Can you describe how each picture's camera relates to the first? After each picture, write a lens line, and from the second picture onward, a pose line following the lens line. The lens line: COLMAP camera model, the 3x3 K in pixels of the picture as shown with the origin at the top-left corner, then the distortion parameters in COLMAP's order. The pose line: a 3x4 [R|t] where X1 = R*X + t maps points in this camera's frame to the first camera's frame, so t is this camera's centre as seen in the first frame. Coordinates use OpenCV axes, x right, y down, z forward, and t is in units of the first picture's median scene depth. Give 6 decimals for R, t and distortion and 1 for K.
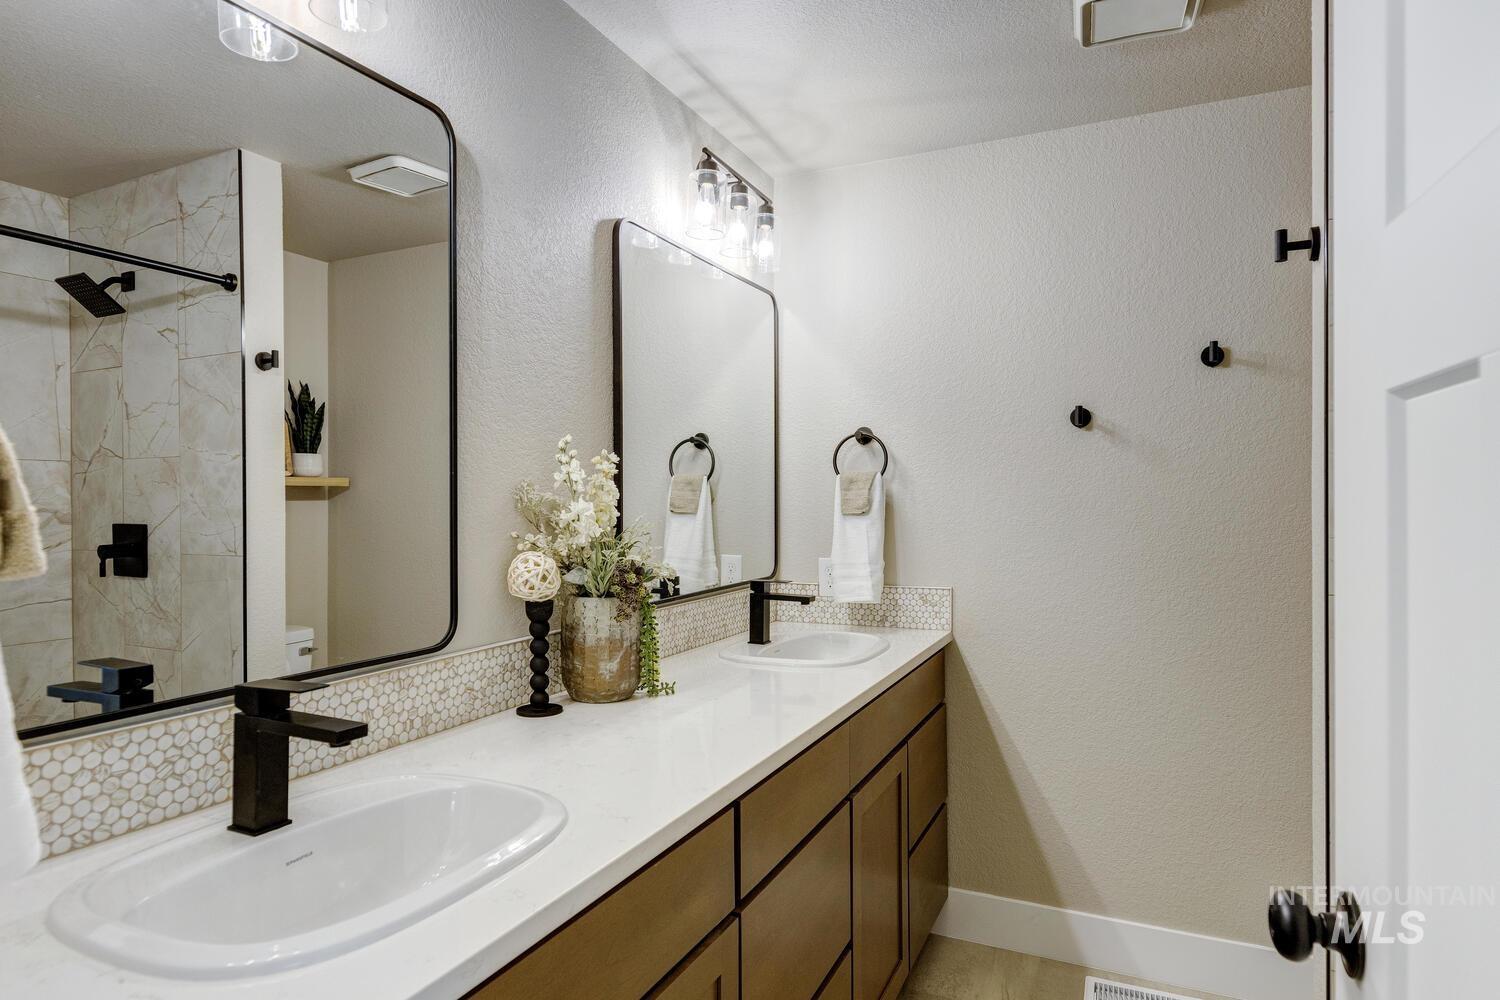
lens RADIAL K [[791.3, 0, 749.4], [0, 791.3, 499.5], [0, 0, 1]] dist [0.000108, -0.000126]
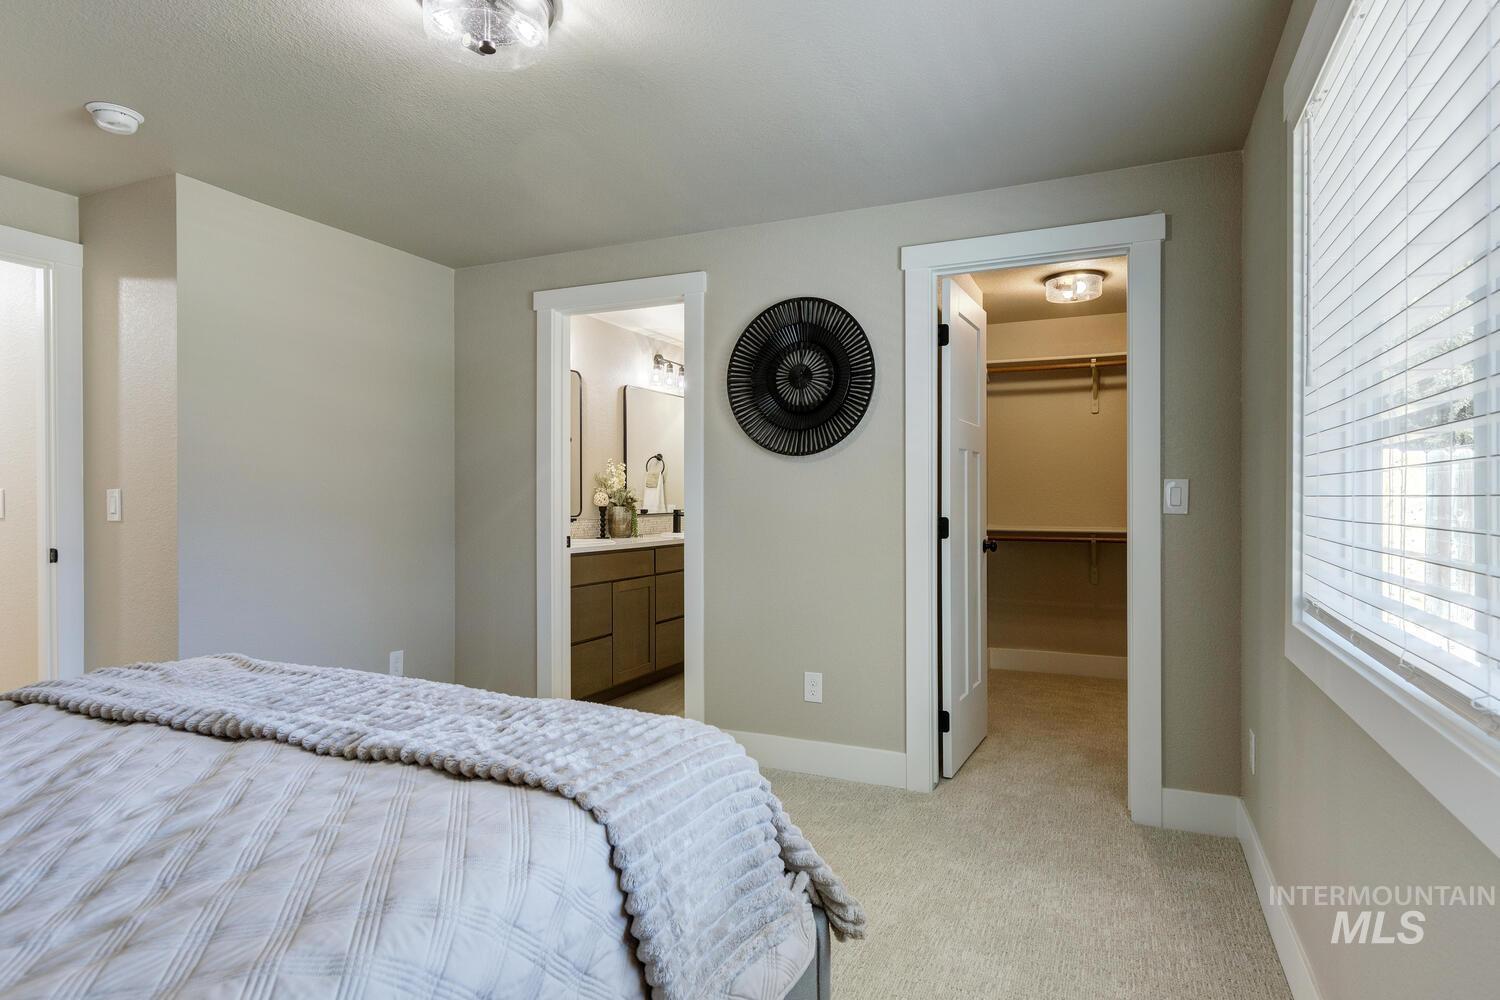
lens RADIAL K [[791.3, 0, 754.1], [0, 791.3, 497.4], [0, 0, 1]] dist [0.000108, -0.000126]
pose [[0.999999, -0.000150, 0.001719, 0.369185], [0.000161, 0.999980, -0.006271, 0.104206], [-0.001718, 0.006272, 0.999979, -2.330245]]
